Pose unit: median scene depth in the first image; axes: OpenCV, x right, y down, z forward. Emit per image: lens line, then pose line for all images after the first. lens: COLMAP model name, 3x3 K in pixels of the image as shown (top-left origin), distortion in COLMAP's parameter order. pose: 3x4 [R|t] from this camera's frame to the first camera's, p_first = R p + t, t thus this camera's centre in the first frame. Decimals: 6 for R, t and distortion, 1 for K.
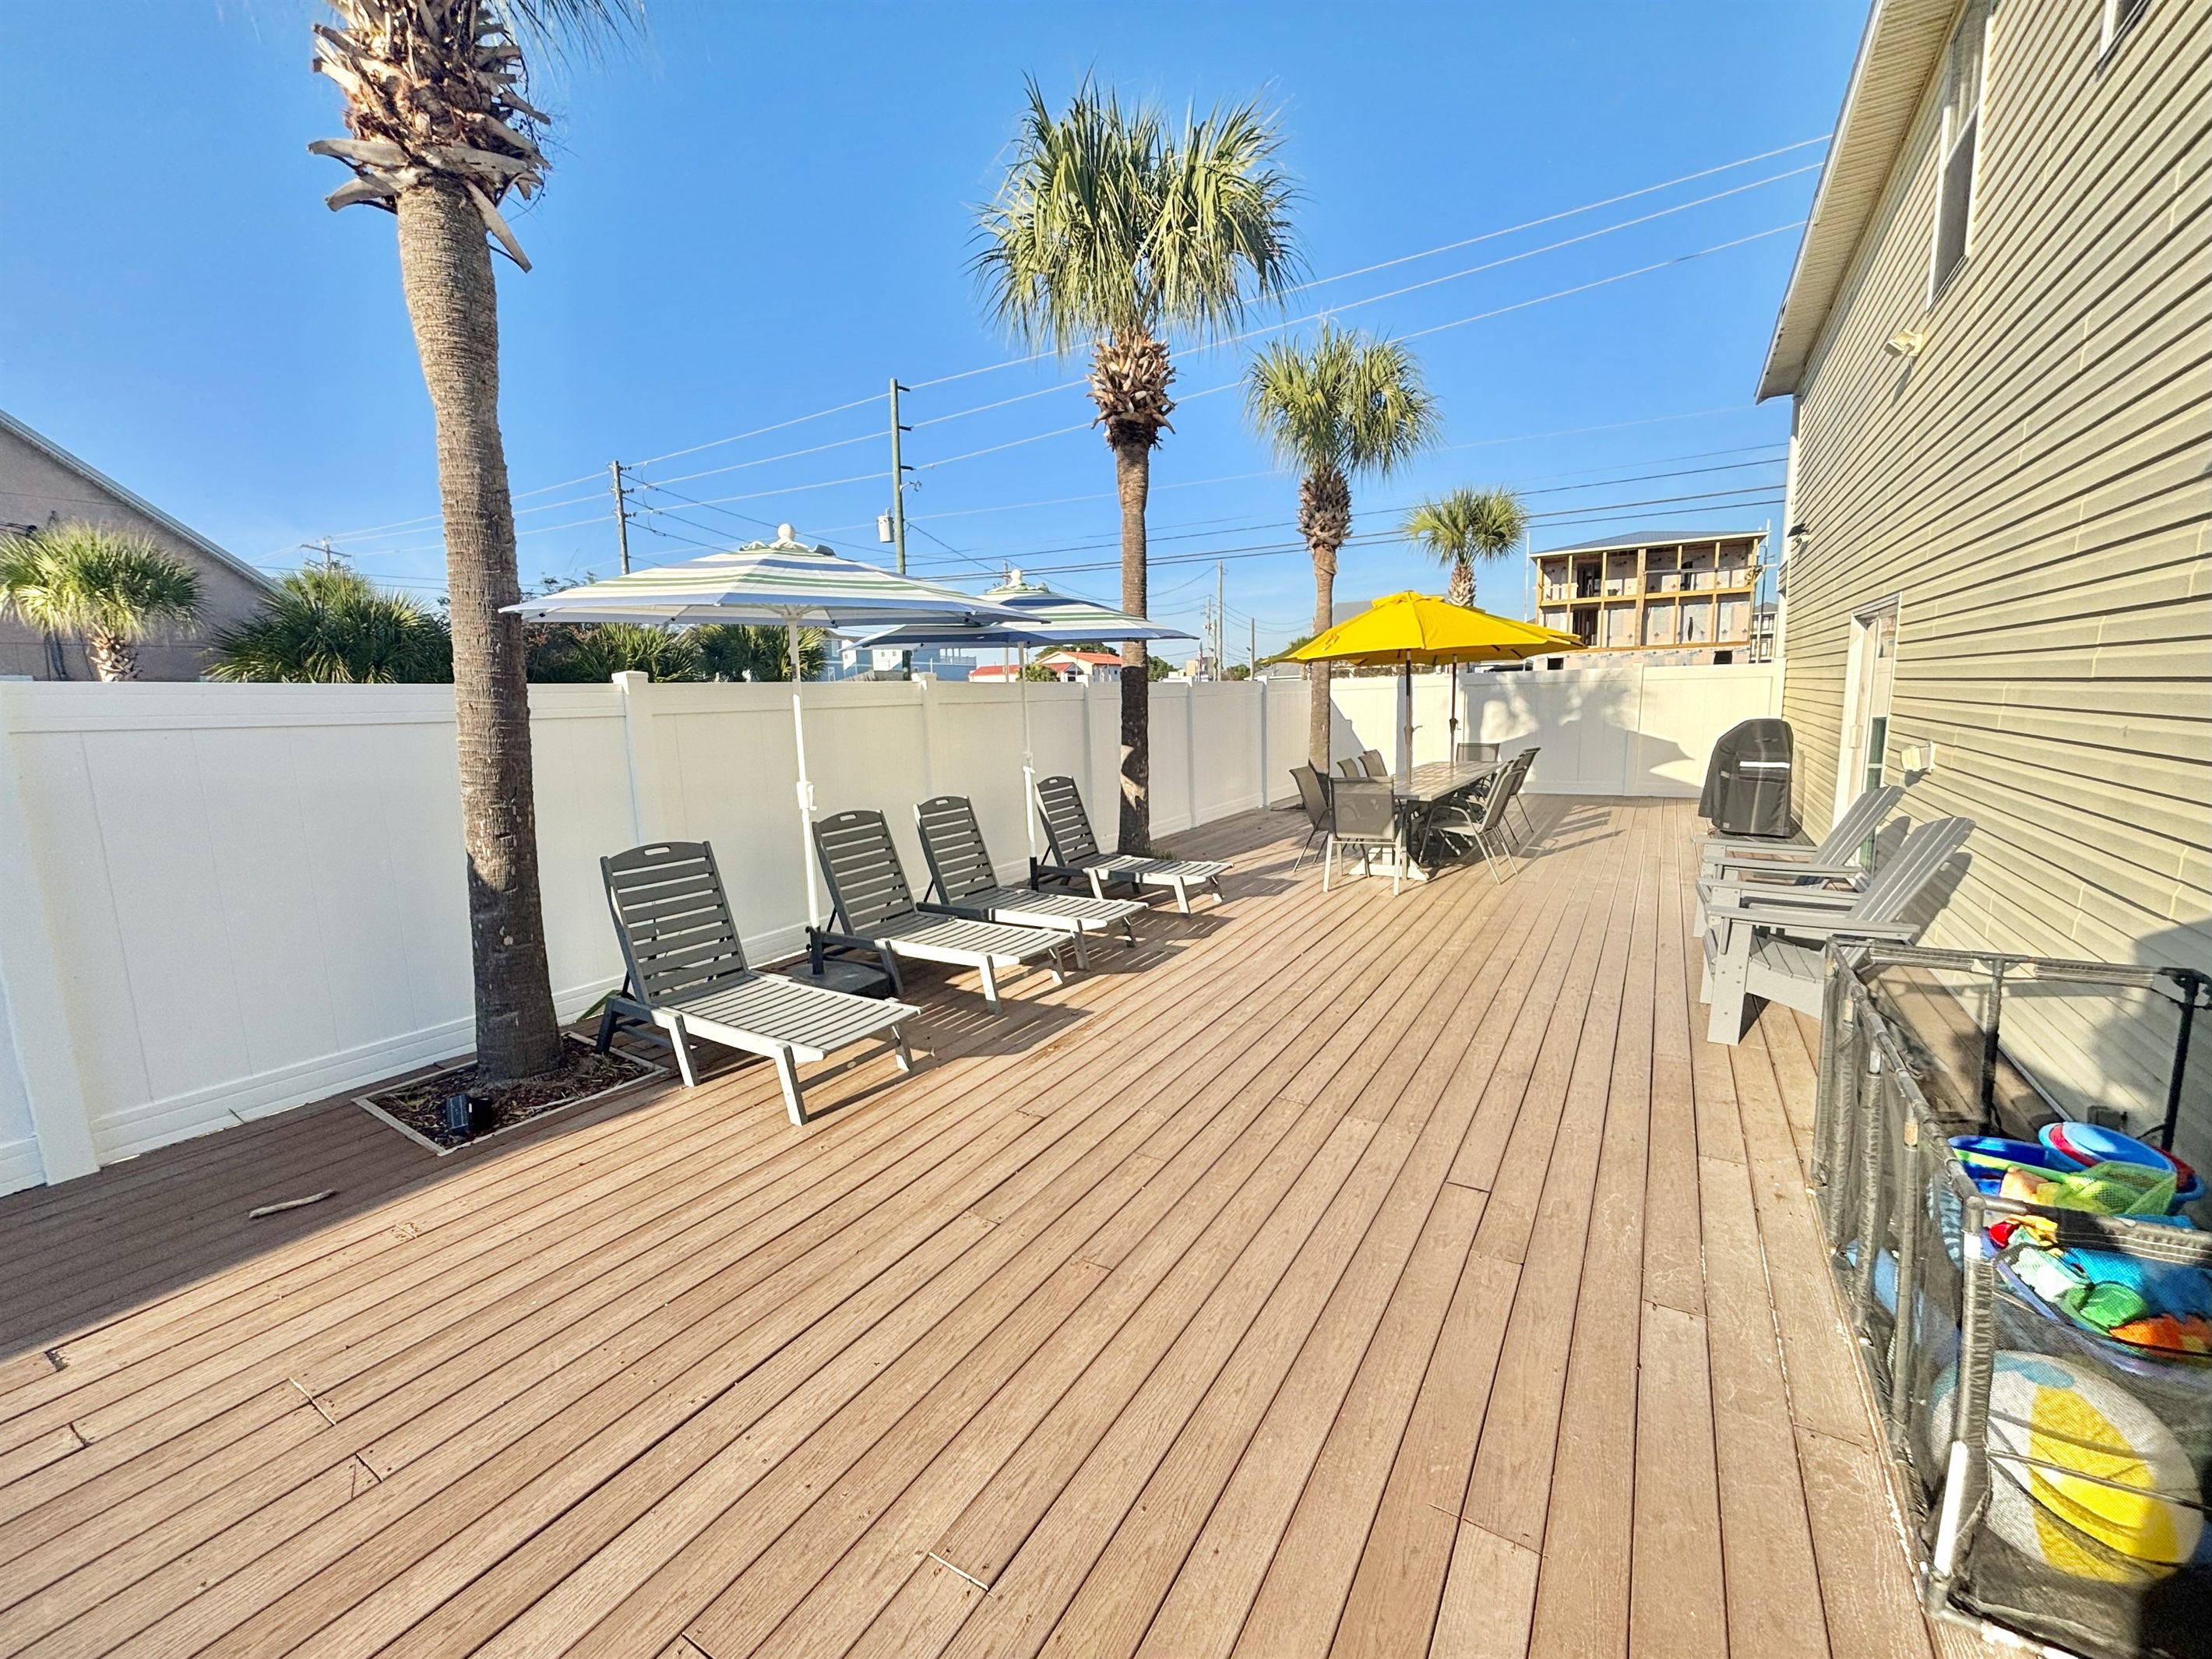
lens RADIAL K [[885.8, 0, 1099.3], [0, 885.8, 835.0], [0, 0, 1]] dist [0.000994, -0.000327]
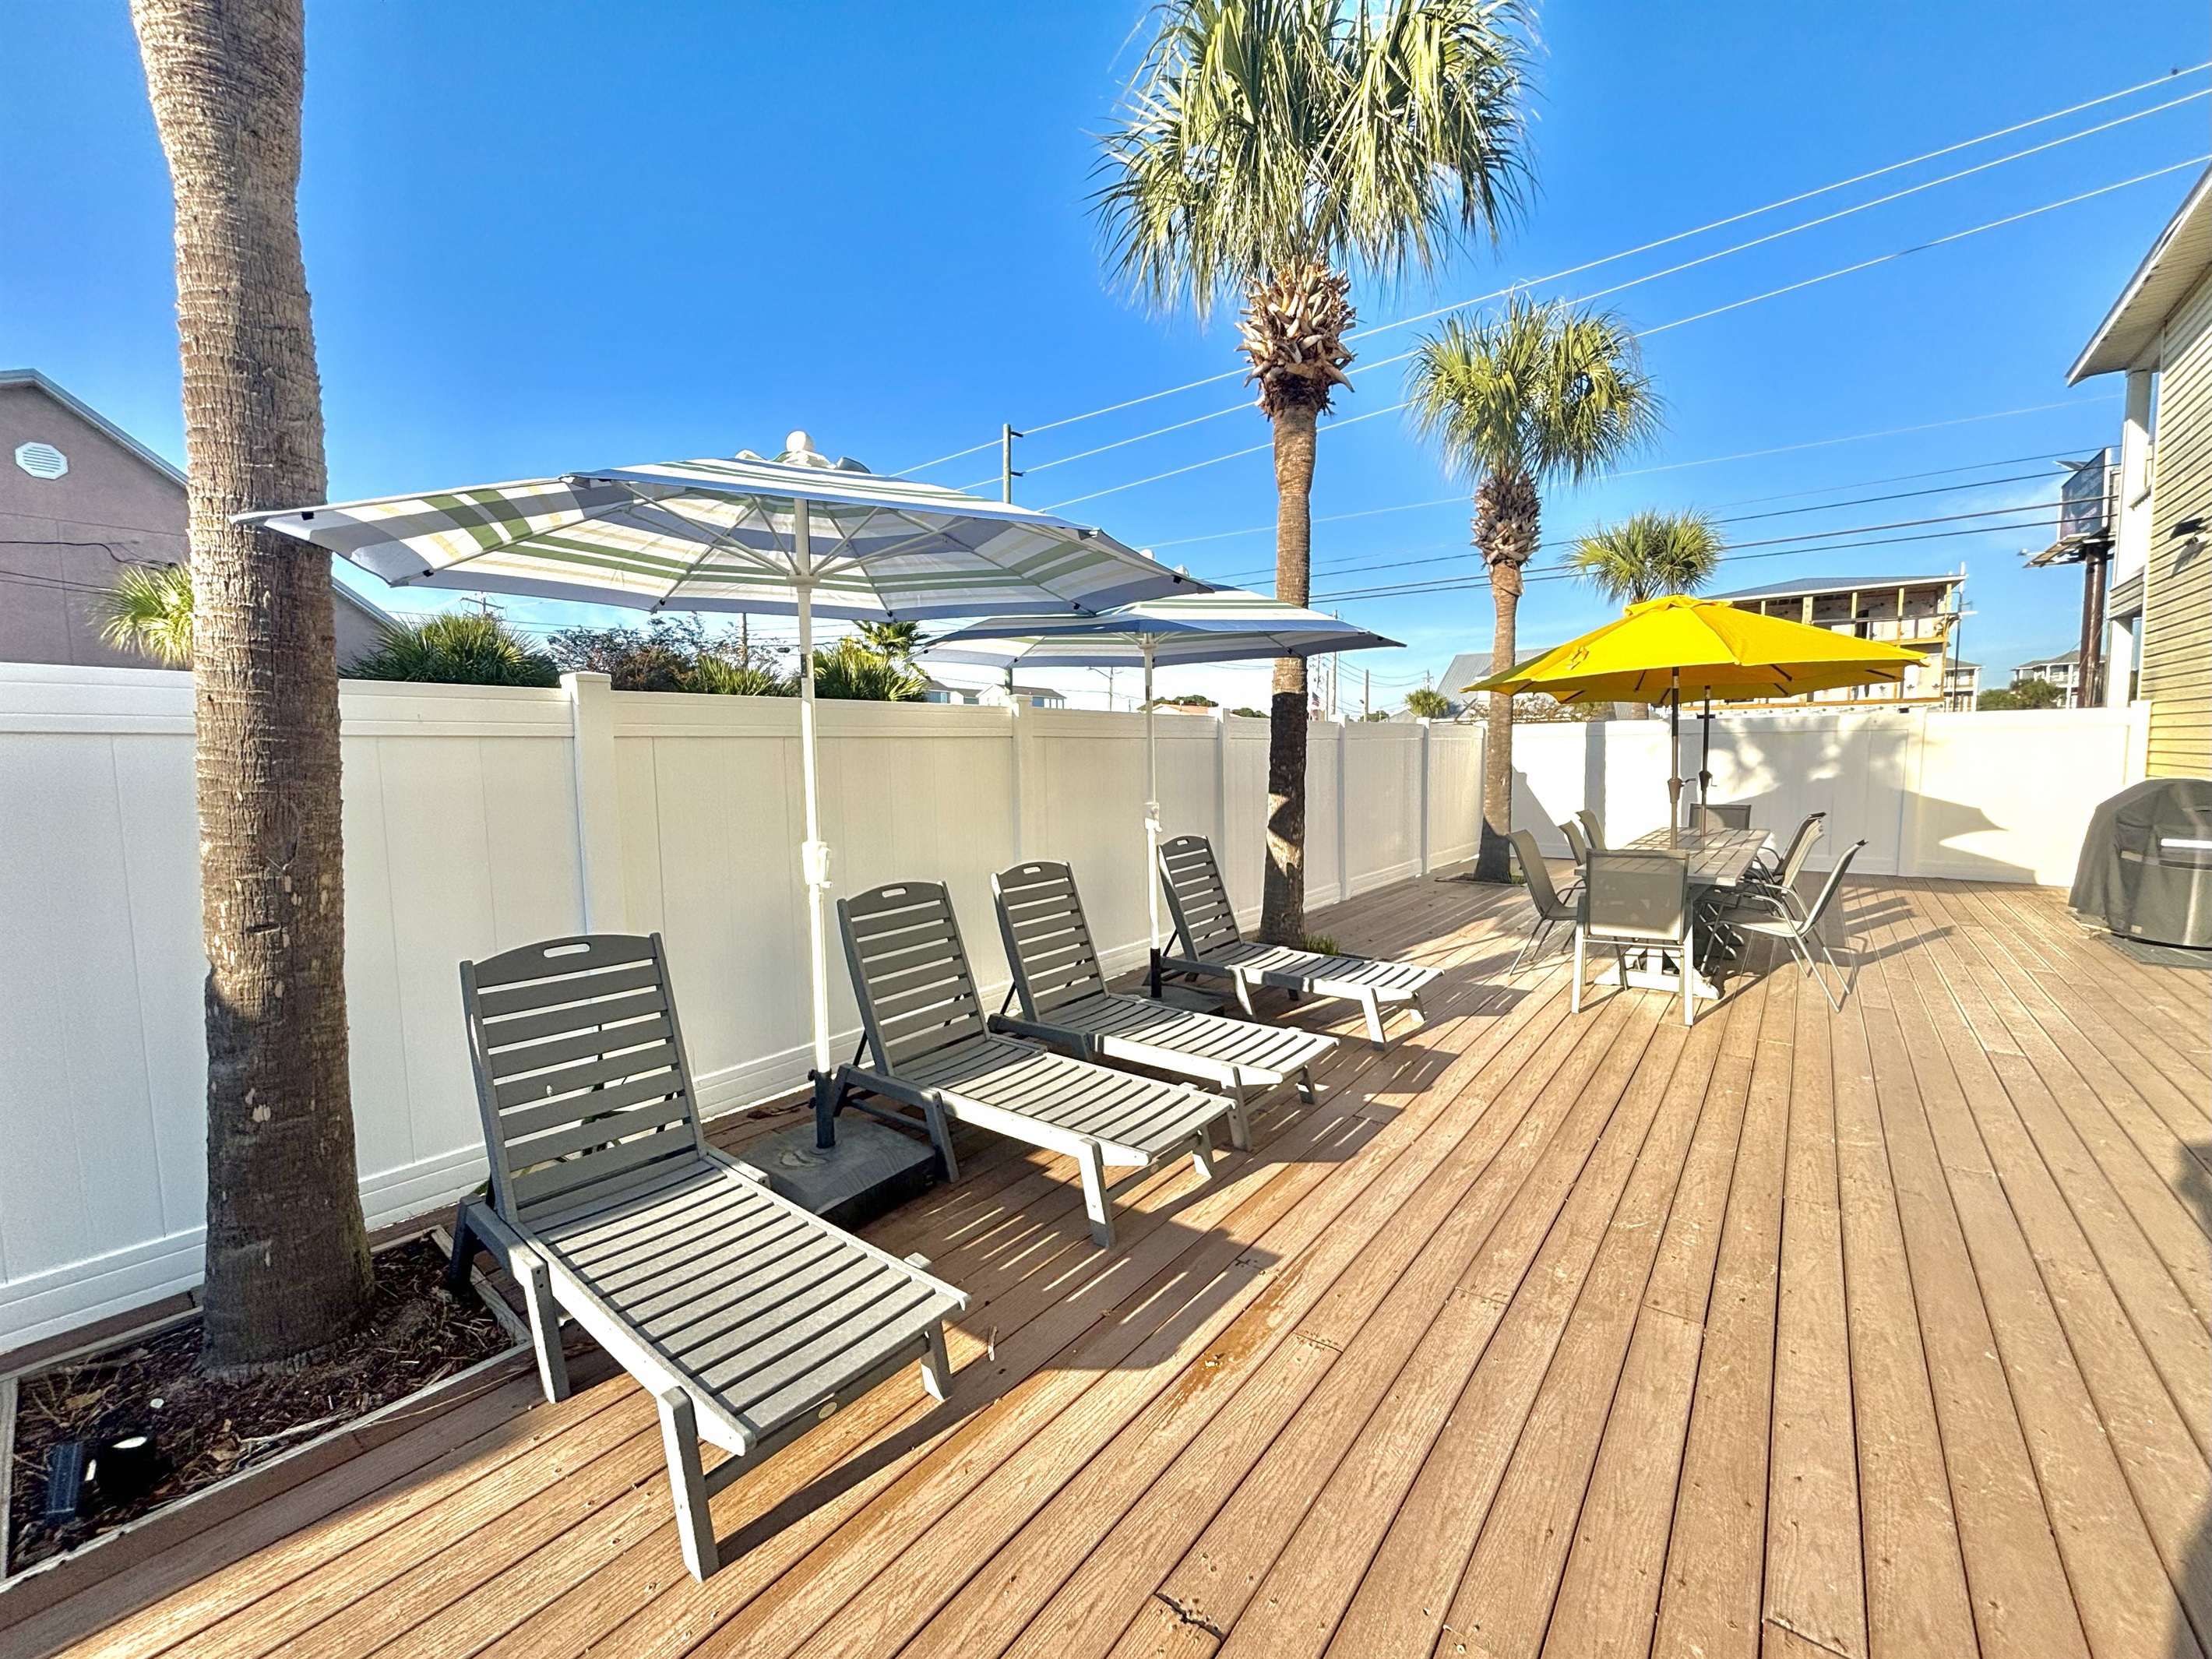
lens RADIAL K [[885.8, 0, 1099.3], [0, 885.8, 835.0], [0, 0, 1]] dist [0.000994, -0.000327]
pose [[0.993547, 0.025537, -0.110506, -0.043878], [-0.031995, 0.997858, -0.057060, -0.024885], [0.108812, 0.060227, 0.992236, 0.278996]]
